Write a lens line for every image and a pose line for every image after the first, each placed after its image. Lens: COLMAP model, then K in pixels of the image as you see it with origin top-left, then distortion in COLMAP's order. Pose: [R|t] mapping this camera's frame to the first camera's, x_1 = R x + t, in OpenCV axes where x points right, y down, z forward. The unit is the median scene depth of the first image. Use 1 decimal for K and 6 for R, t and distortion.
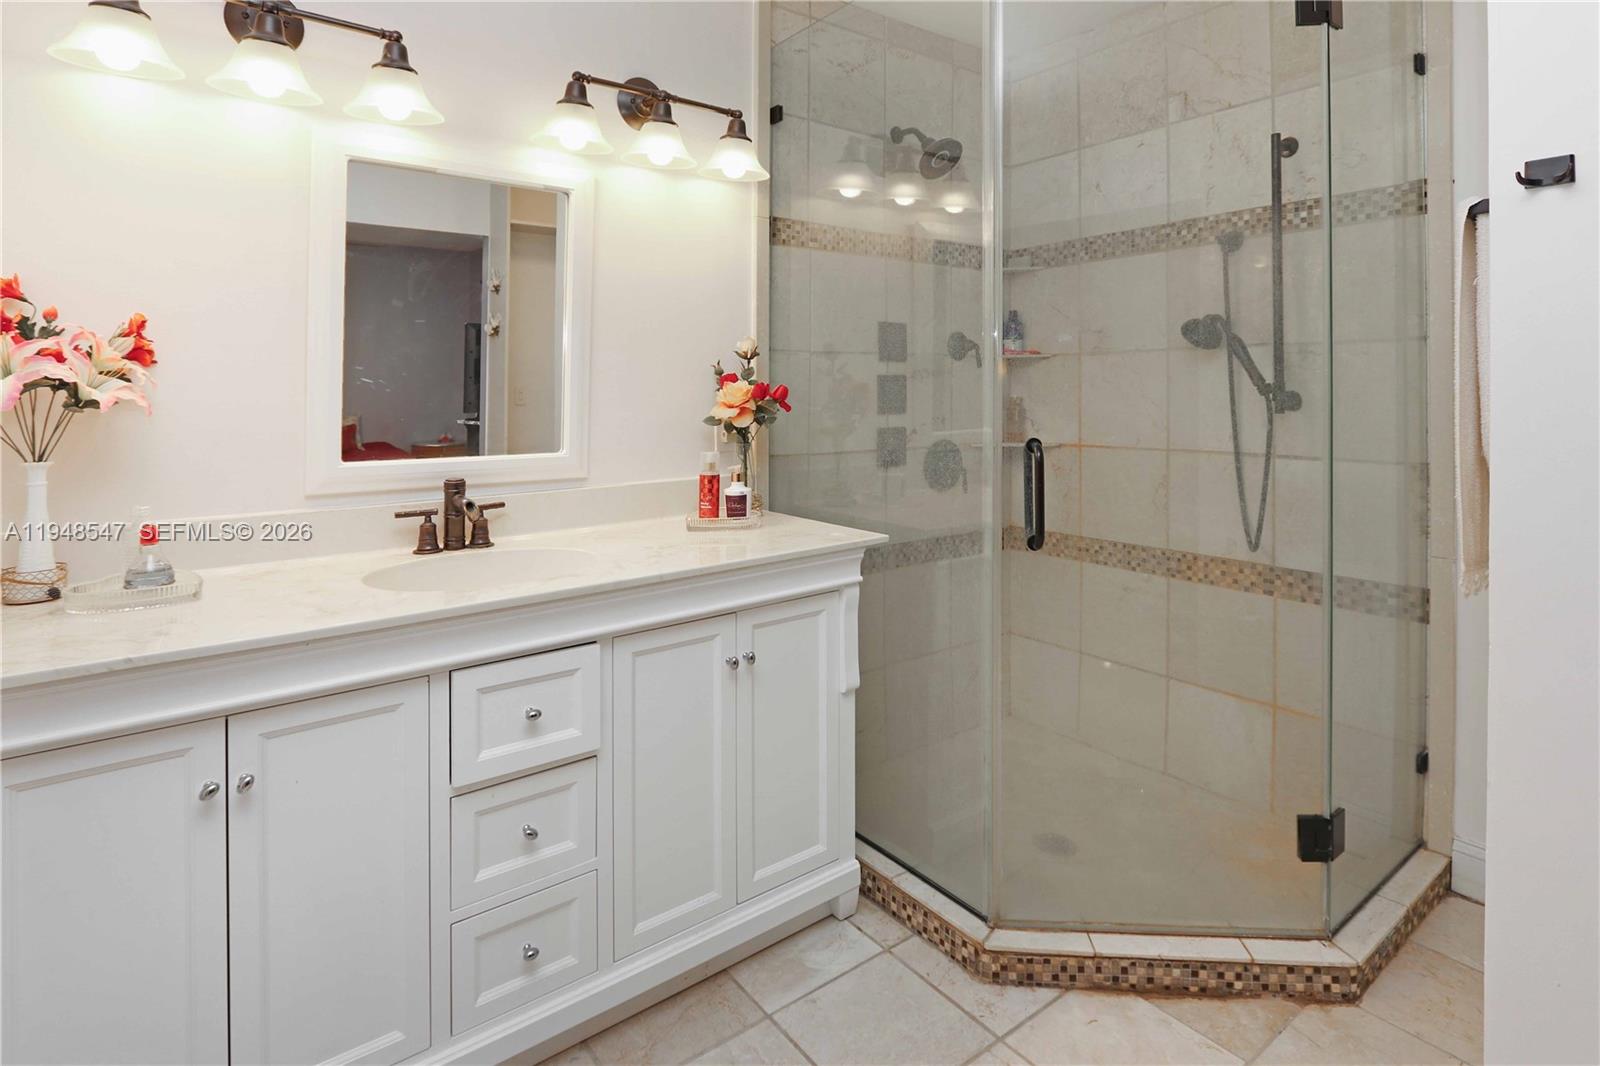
lens RADIAL K [[819.5, 0, 799.5], [0, 819.5, 385.0], [0, 0, 1]] dist [-0.023646, 0.002072]
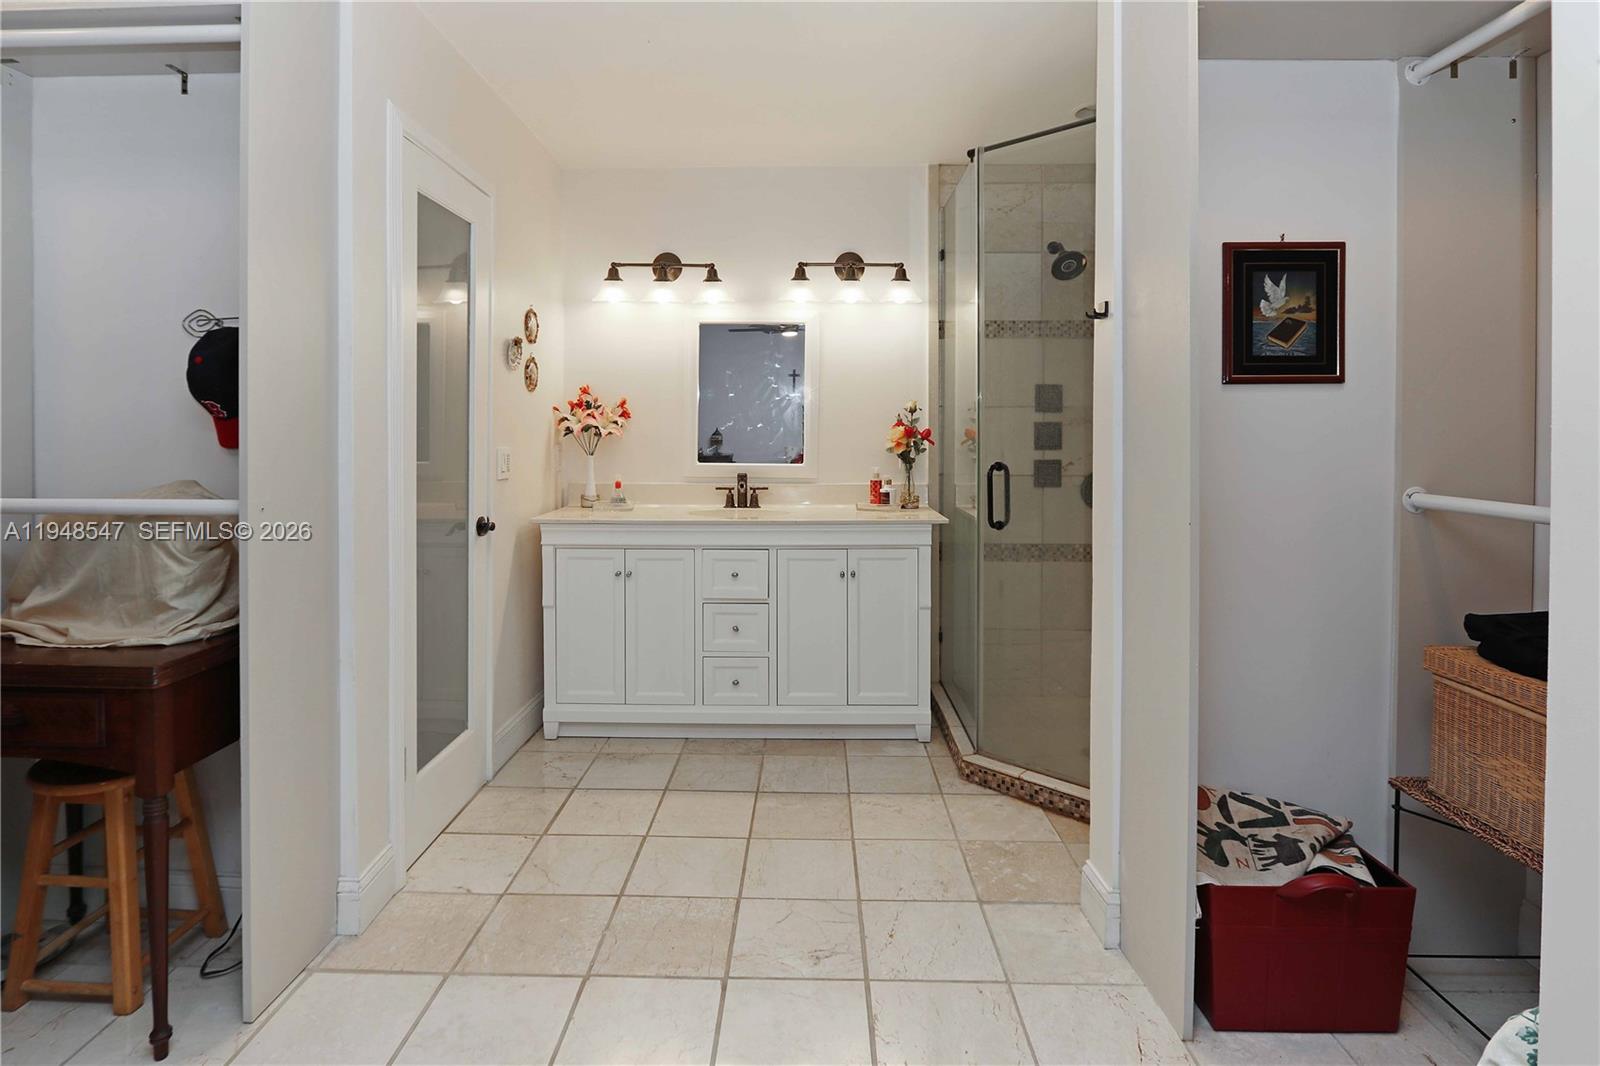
lens RADIAL K [[797.5, 0, 794.9], [0, 797.5, 437.5], [0, 0, 1]] dist [-0.013085, -0.000058]
pose [[0.789505, 0.012227, -0.613622, 0.931255], [-0.004561, 0.999891, 0.014055, -0.003946], [0.613727, -0.008298, 0.789475, -0.514719]]
